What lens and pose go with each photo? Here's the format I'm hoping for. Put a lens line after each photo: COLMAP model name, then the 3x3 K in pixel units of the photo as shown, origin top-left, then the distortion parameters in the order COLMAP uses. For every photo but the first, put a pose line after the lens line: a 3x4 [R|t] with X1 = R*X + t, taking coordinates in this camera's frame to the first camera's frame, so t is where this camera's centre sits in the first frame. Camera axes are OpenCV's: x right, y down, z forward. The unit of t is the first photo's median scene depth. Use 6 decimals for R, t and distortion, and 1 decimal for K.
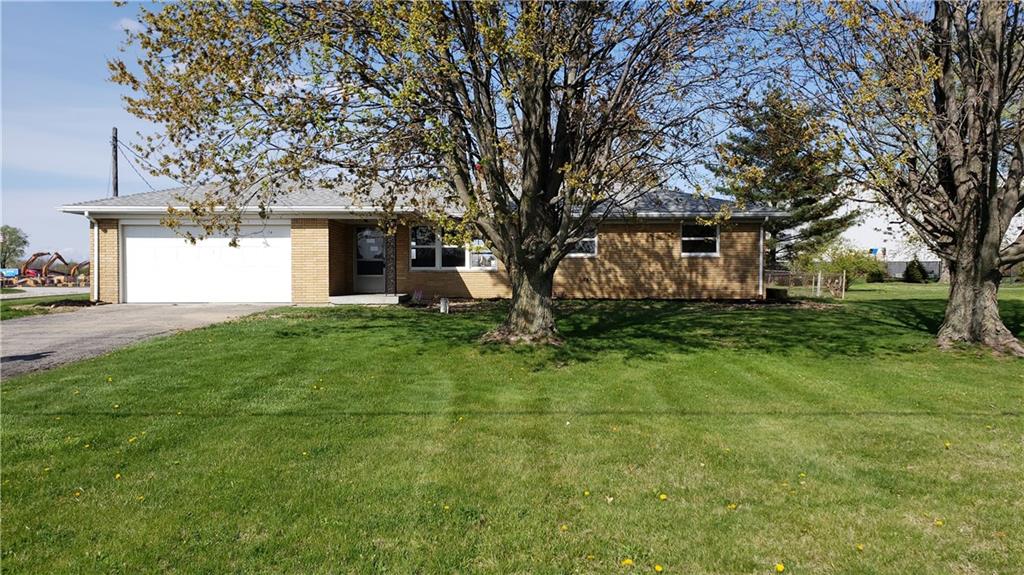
lens RADIAL K [[775.7, 0, 512.0], [0, 775.7, 287.5], [0, 0, 1]] dist [0.005704, 0.001718]
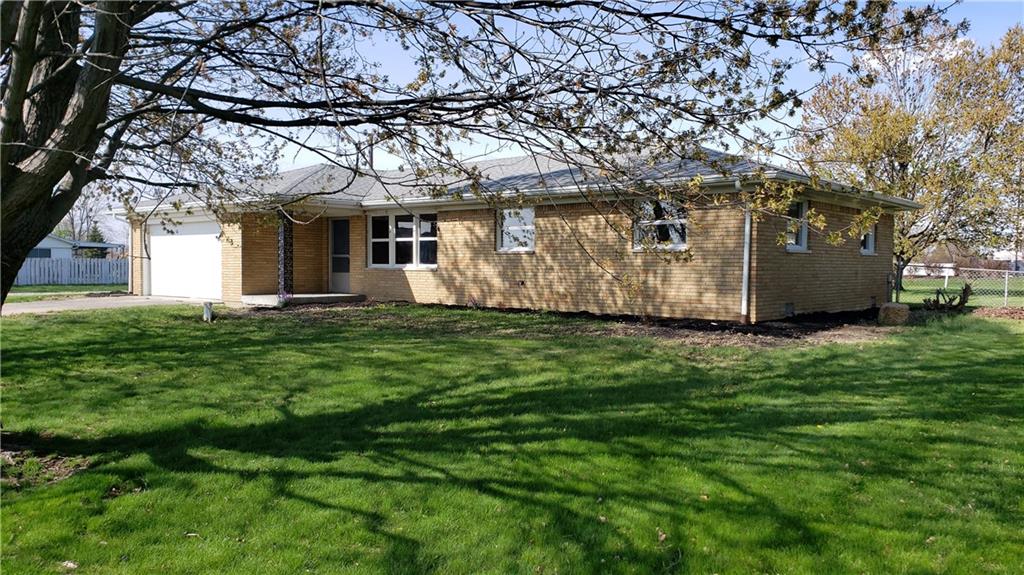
lens RADIAL K [[775.7, 0, 512.0], [0, 775.7, 287.5], [0, 0, 1]] dist [0.005704, 0.001718]
pose [[0.783075, 0.025703, -0.621396, 0.541765], [-0.018058, 0.999664, 0.018593, -0.019021], [0.621665, -0.003338, 0.783276, 0.425618]]
